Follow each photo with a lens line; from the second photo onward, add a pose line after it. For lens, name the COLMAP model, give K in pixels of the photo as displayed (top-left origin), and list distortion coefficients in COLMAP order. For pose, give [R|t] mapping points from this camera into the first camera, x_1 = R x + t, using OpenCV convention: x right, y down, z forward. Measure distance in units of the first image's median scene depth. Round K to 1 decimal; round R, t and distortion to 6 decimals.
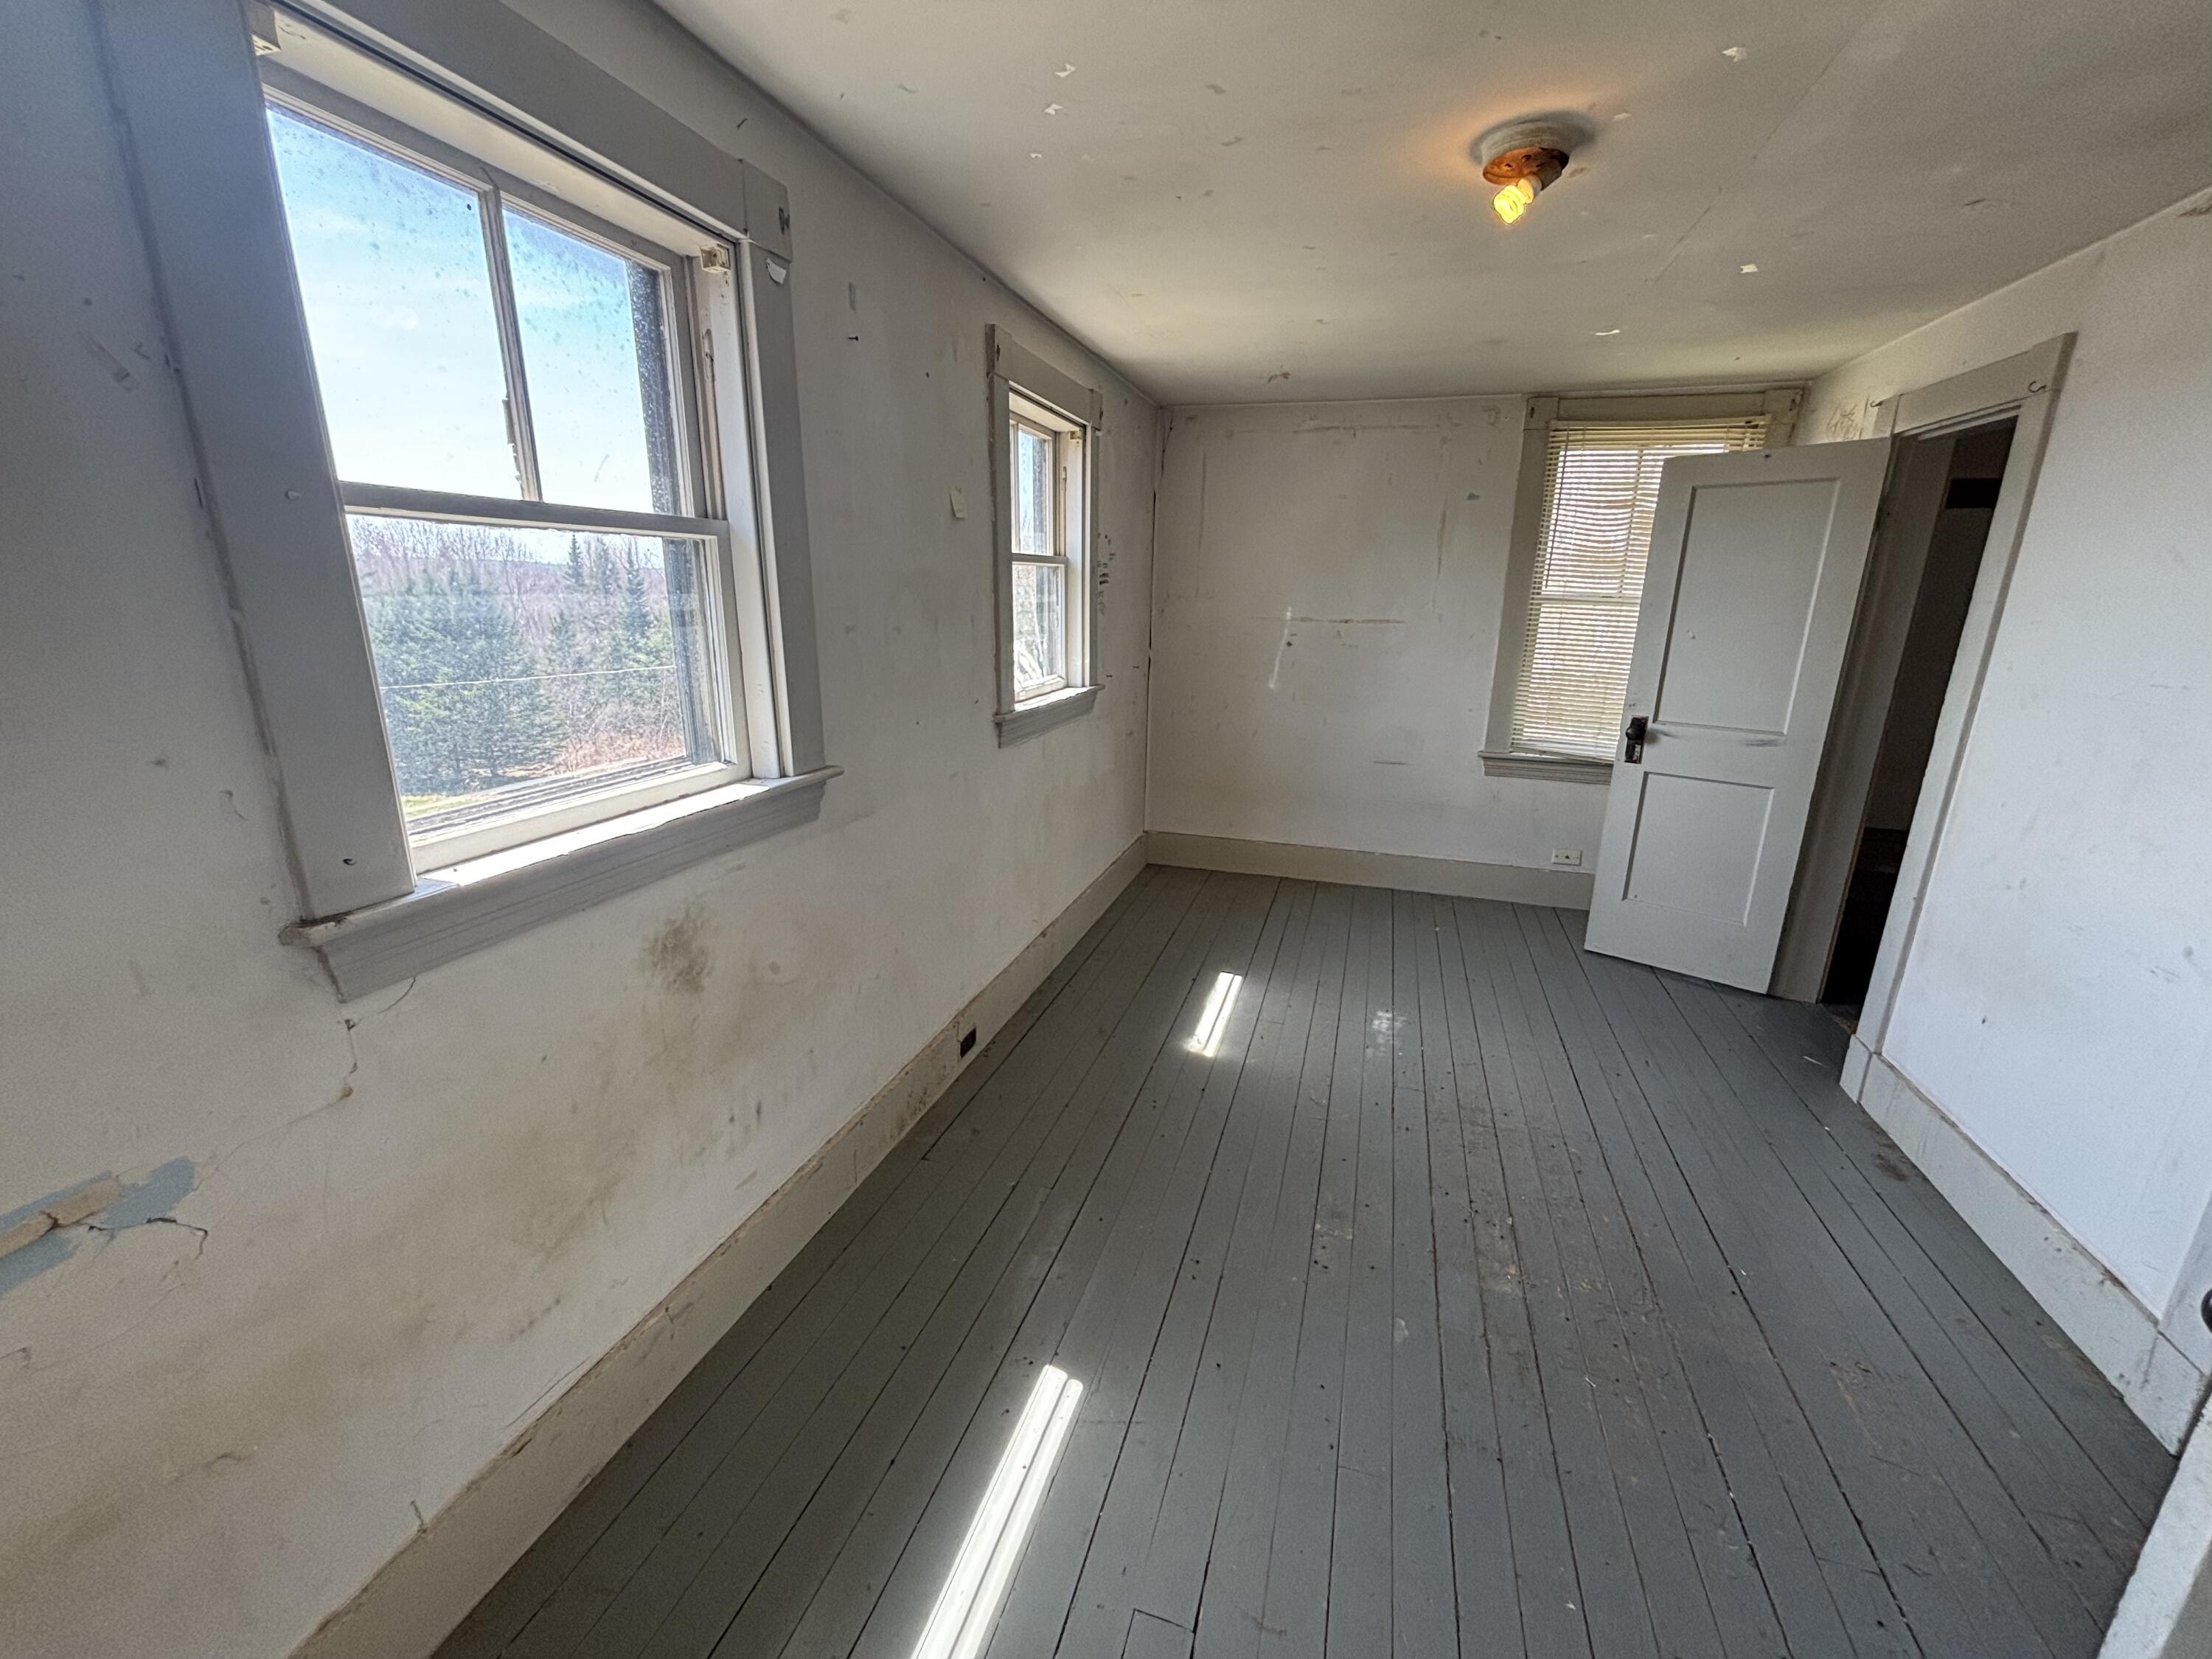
lens RADIAL K [[886.2, 0, 1105.1], [0, 886.2, 825.3], [0, 0, 1]] dist [-0.004645, 0.001144]
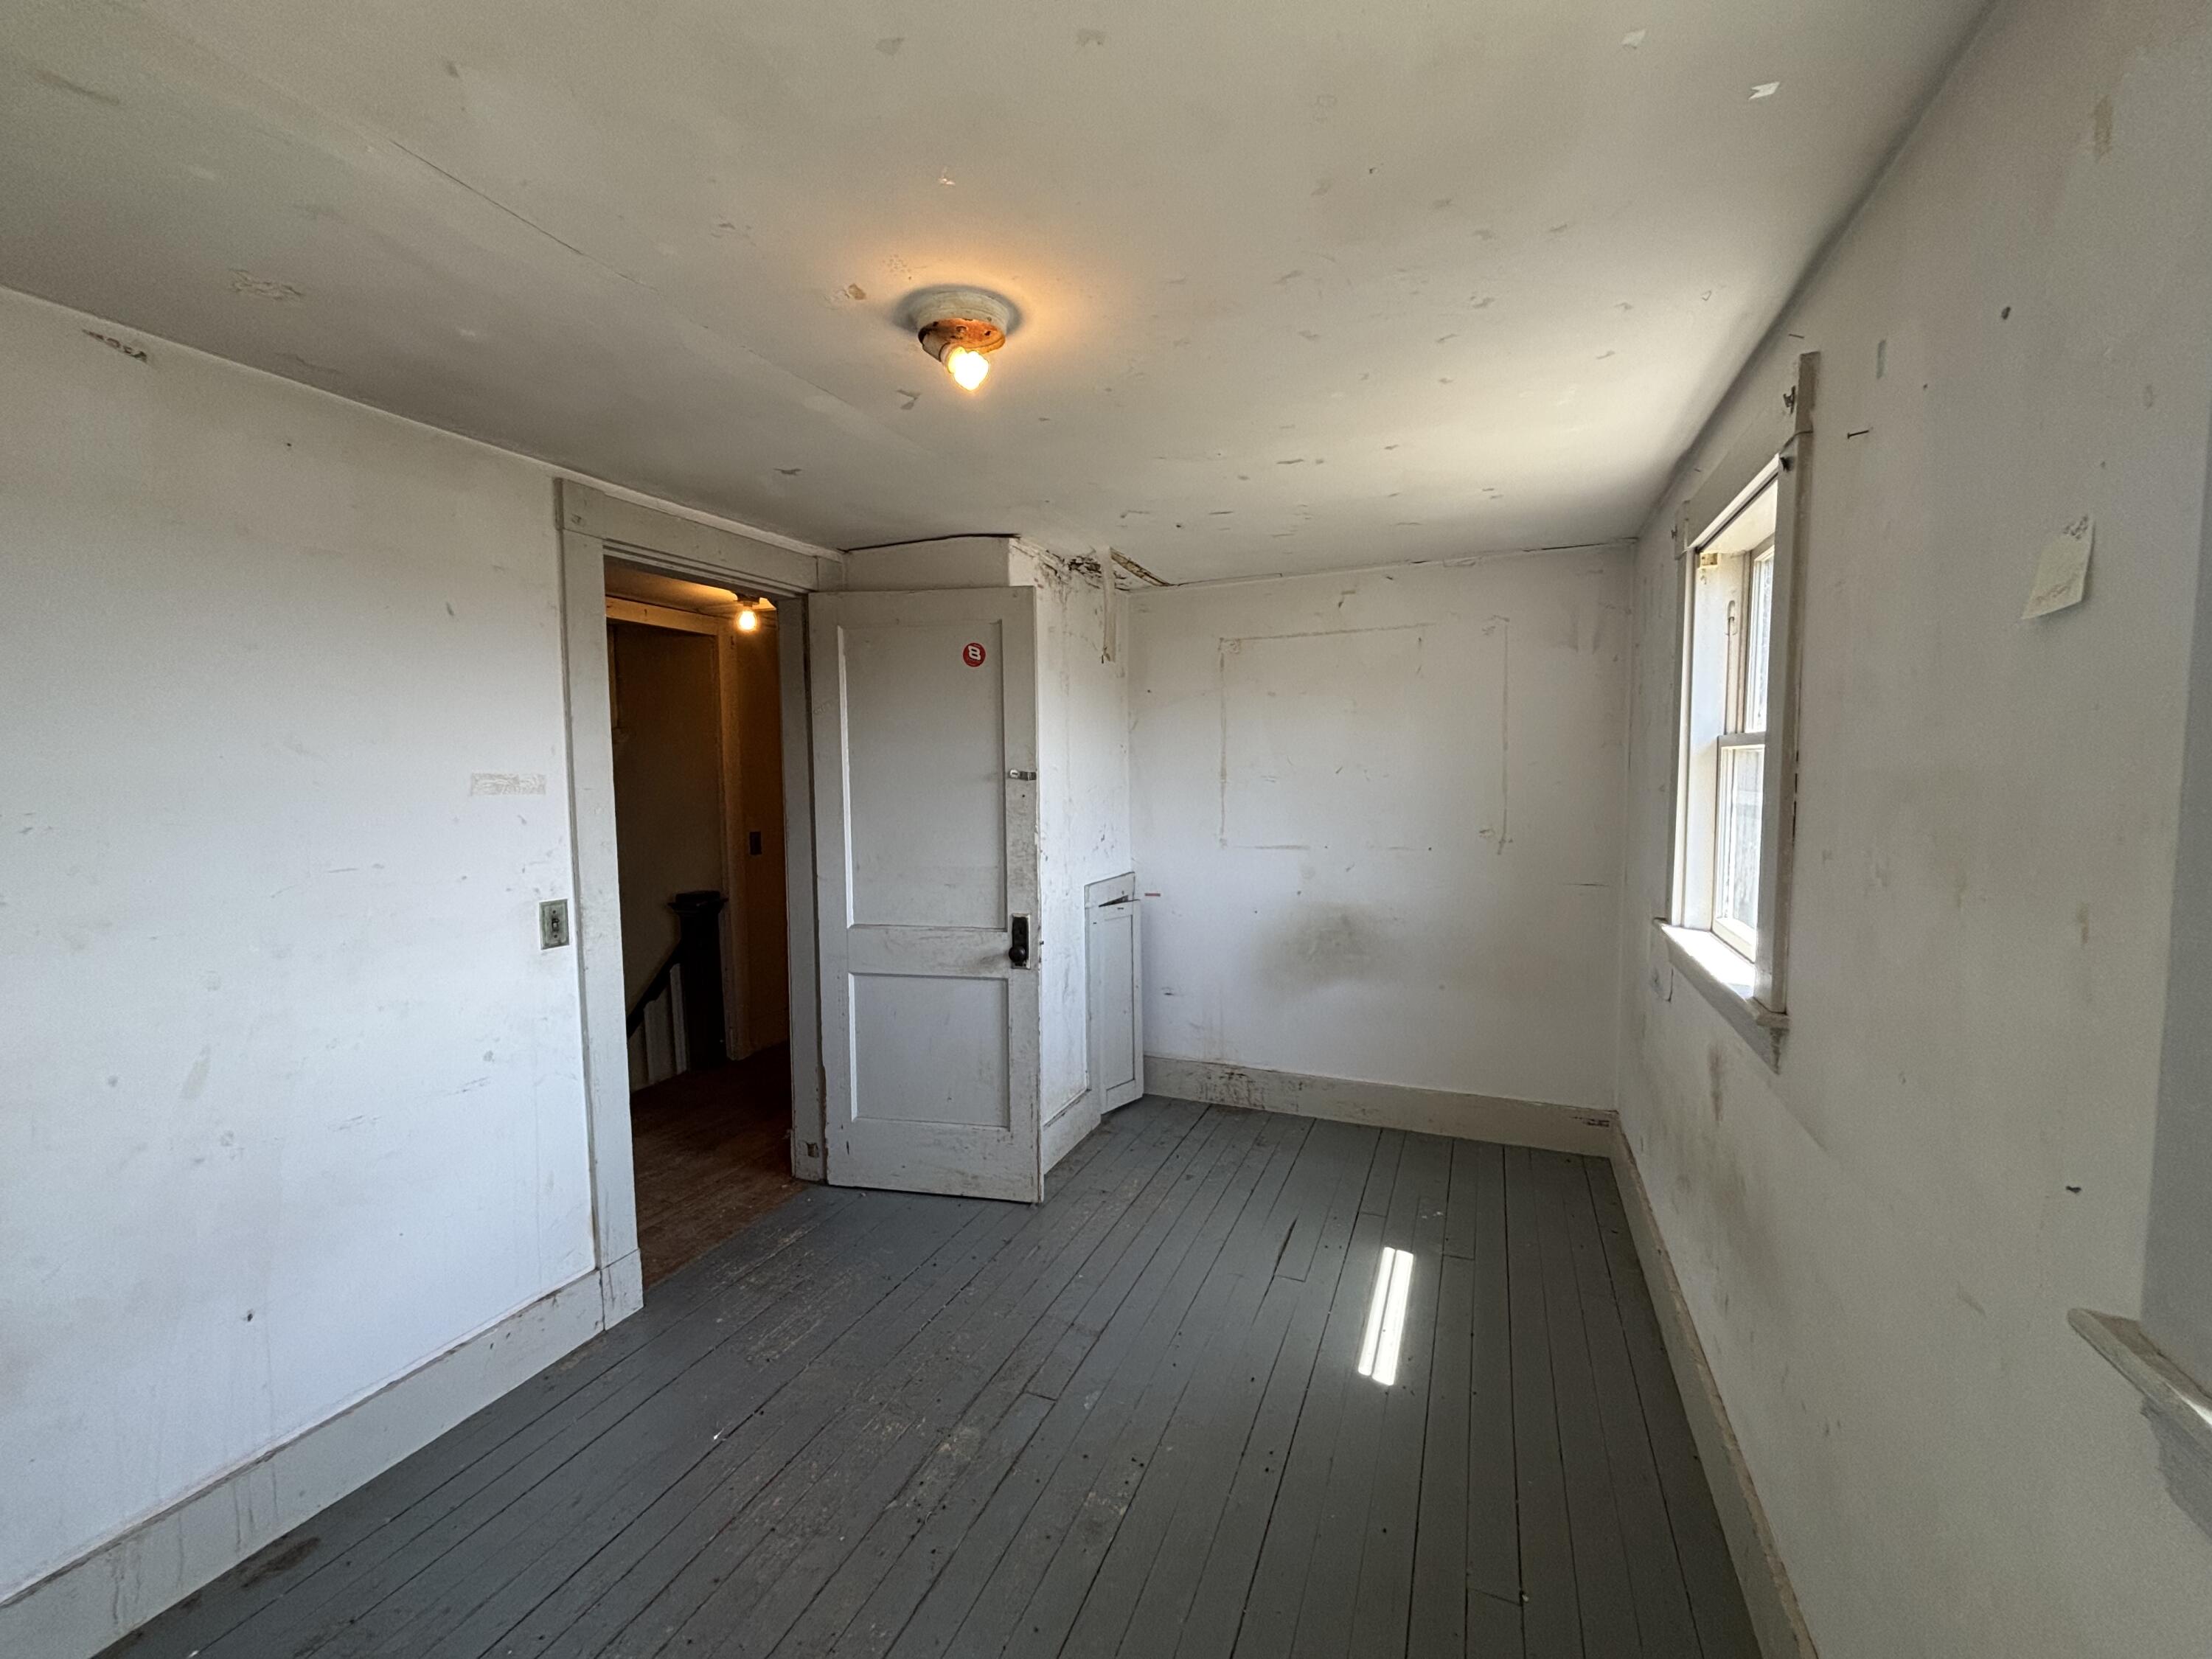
lens RADIAL K [[886.2, 0, 1110.7], [0, 886.2, 831.1], [0, 0, 1]] dist [-0.004645, 0.001144]
pose [[-0.995593, -0.013139, 0.092853, 0.193597], [0.018468, 0.943277, 0.331492, -0.474513], [-0.091942, 0.331746, -0.938878, 1.687876]]
